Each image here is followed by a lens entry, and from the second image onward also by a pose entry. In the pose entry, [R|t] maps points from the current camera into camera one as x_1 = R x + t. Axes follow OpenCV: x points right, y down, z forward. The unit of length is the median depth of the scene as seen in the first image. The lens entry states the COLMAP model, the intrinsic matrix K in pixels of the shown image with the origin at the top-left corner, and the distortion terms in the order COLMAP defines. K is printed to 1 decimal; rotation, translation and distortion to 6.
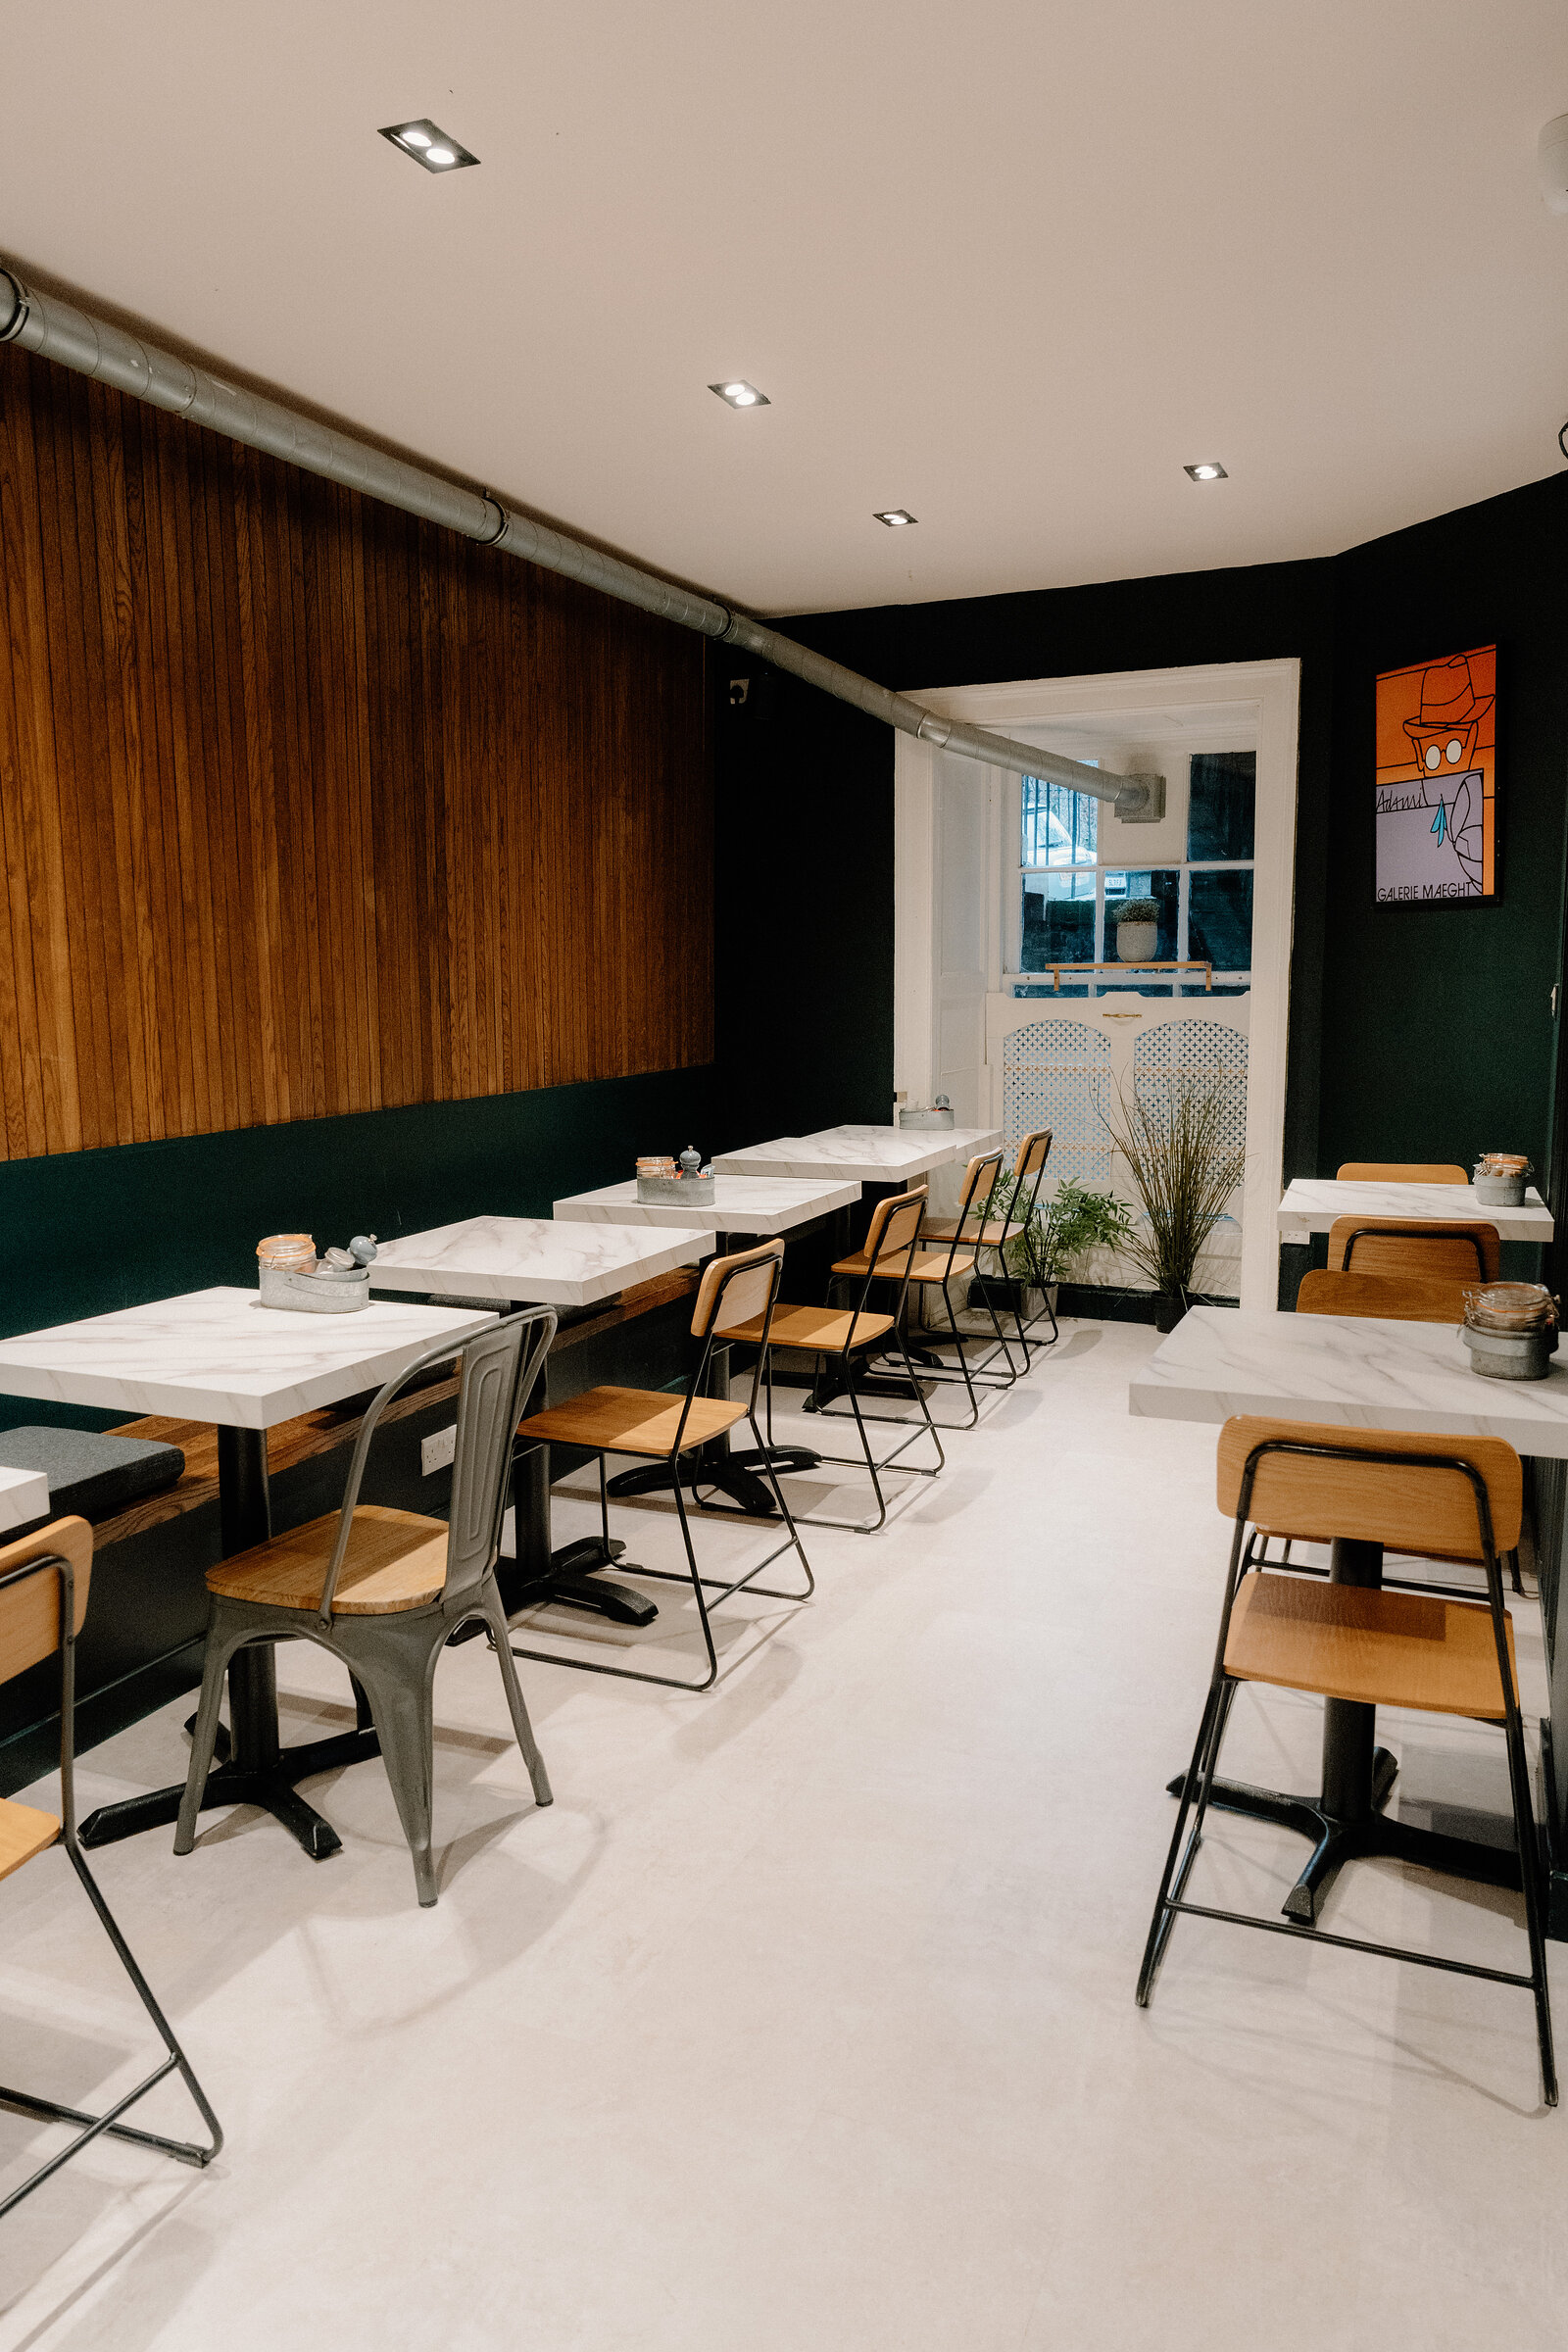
lens RADIAL K [[1652.2, 0, 784.0], [0, 1652.2, 1176.0], [0, 0, 1]] dist [-0.001978, -0.003970]
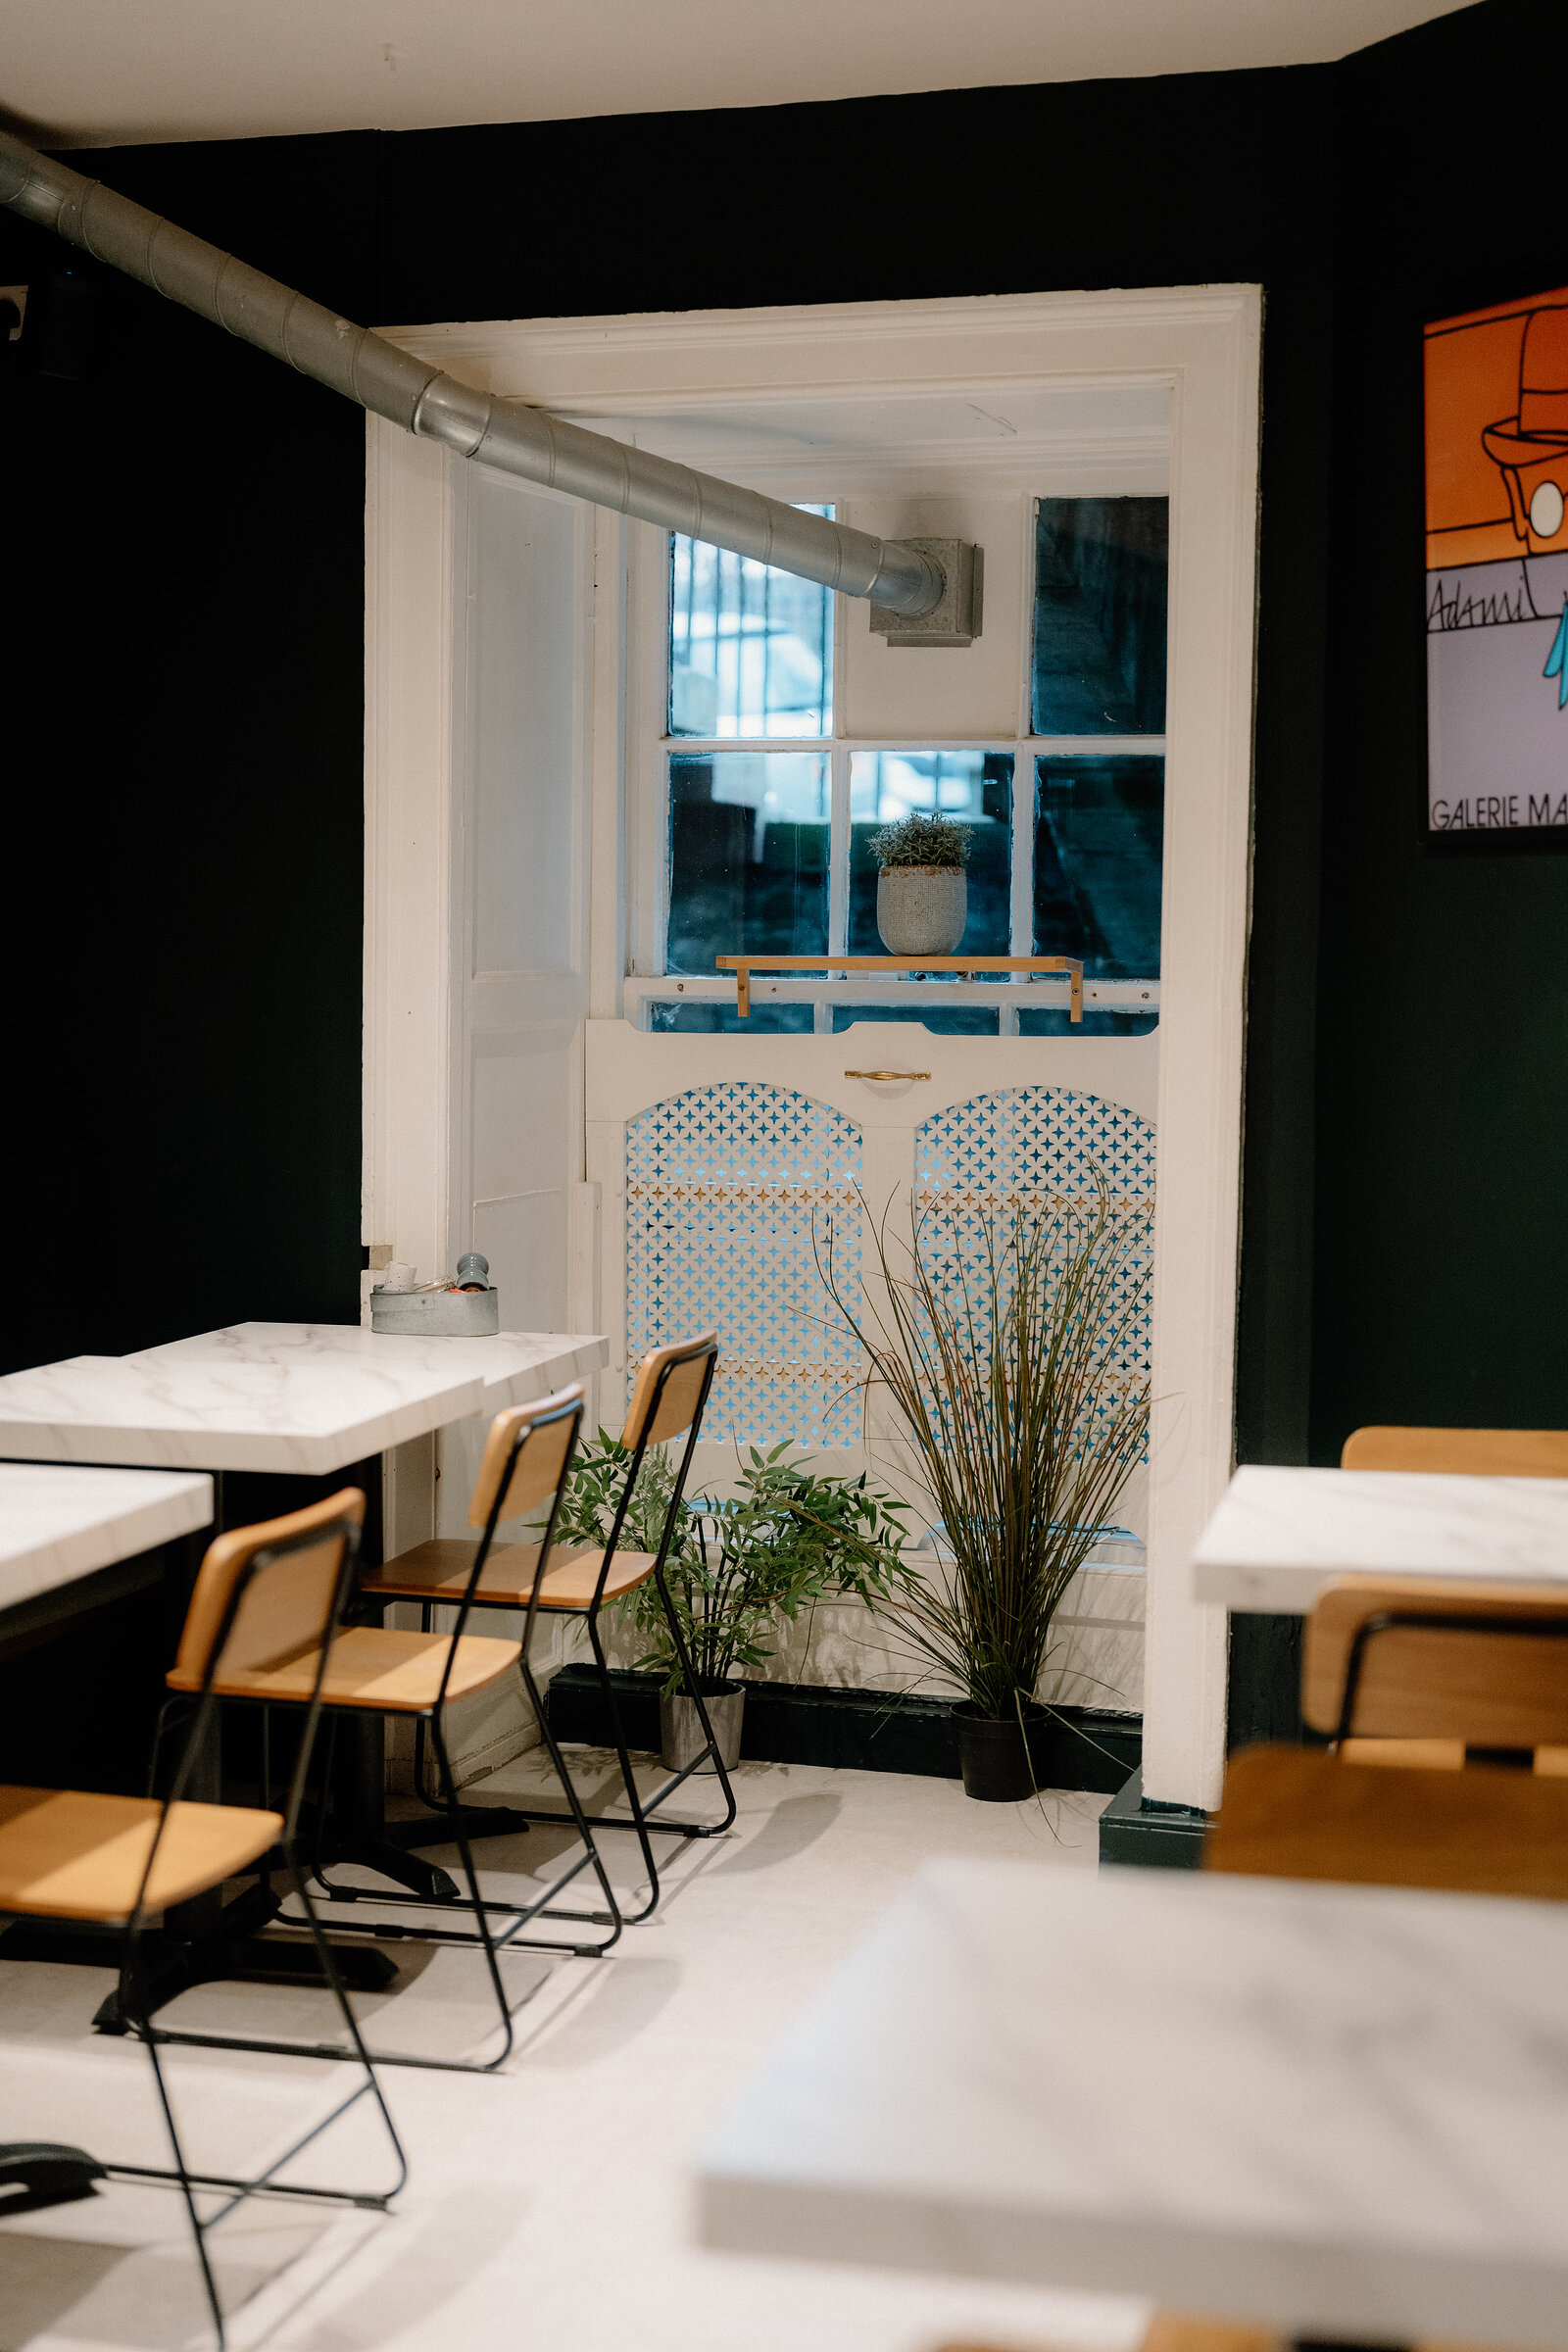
lens RADIAL K [[3416.8, 0, 784.0], [0, 3416.8, 1176.0], [0, 0, 1]] dist [0.013502, 0.074209]
pose [[0.989378, 0.009918, 0.145024, 0.046705], [-0.000872, 0.998057, -0.062306, -0.013652], [-0.145360, 0.061518, 0.987464, 0.105506]]
